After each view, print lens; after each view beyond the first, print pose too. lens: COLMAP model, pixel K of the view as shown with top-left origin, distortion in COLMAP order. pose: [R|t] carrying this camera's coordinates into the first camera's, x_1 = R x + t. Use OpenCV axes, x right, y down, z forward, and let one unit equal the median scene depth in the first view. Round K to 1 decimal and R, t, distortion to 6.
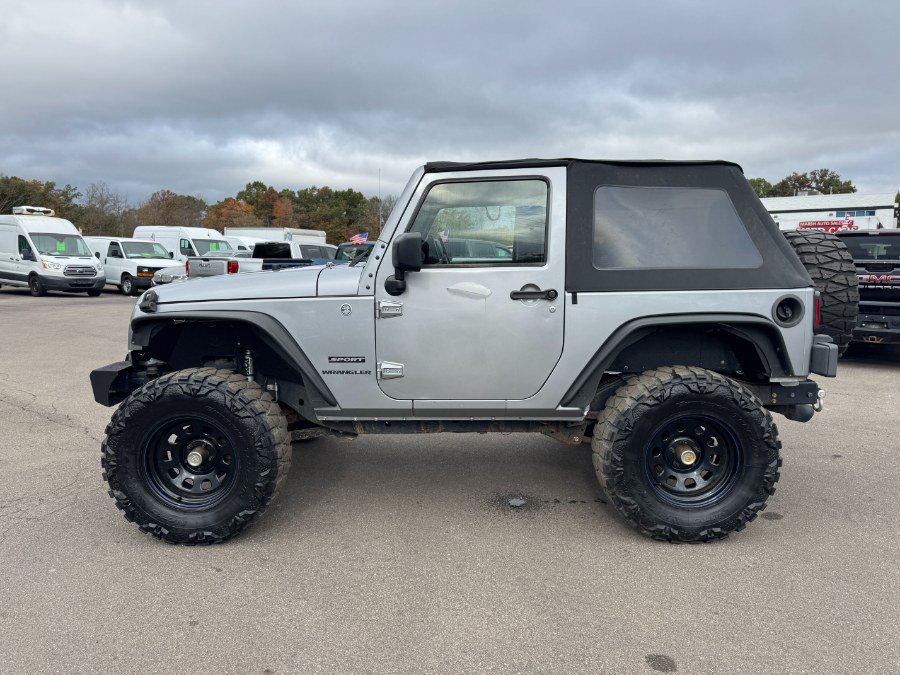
lens RADIAL K [[644.4, 0, 450.8], [0, 644.4, 319.3], [0, 0, 1]] dist [0.029868, -0.028371]
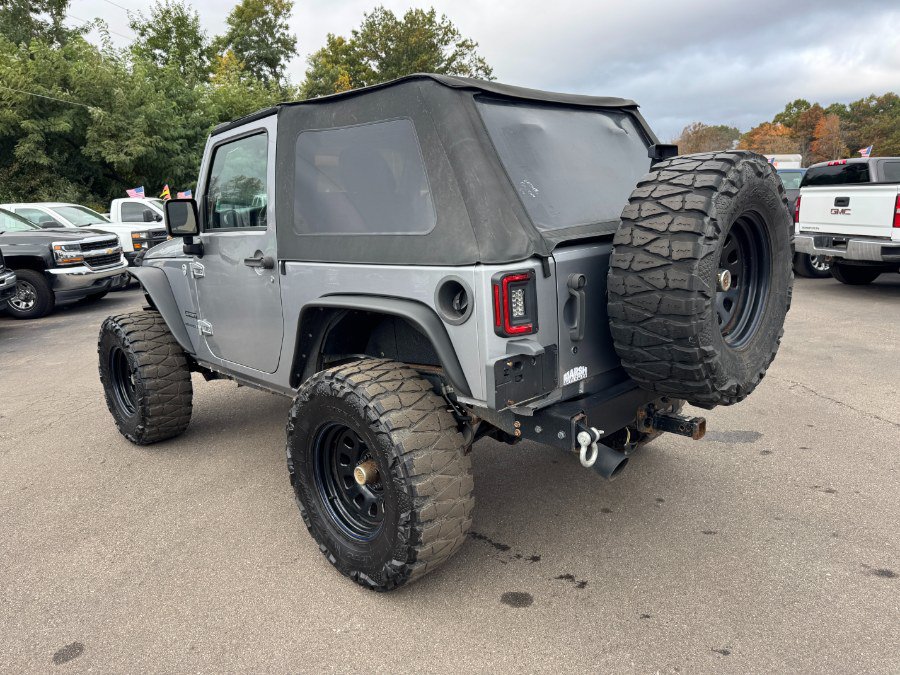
lens RADIAL K [[644.4, 0, 445.6], [0, 644.4, 337.0], [0, 0, 1]] dist [0.029868, -0.028371]
pose [[0.718679, 0.109316, -0.686696, 0.954349], [-0.021222, 0.990553, 0.135477, -0.062827], [0.695018, -0.082791, 0.714210, 0.516912]]
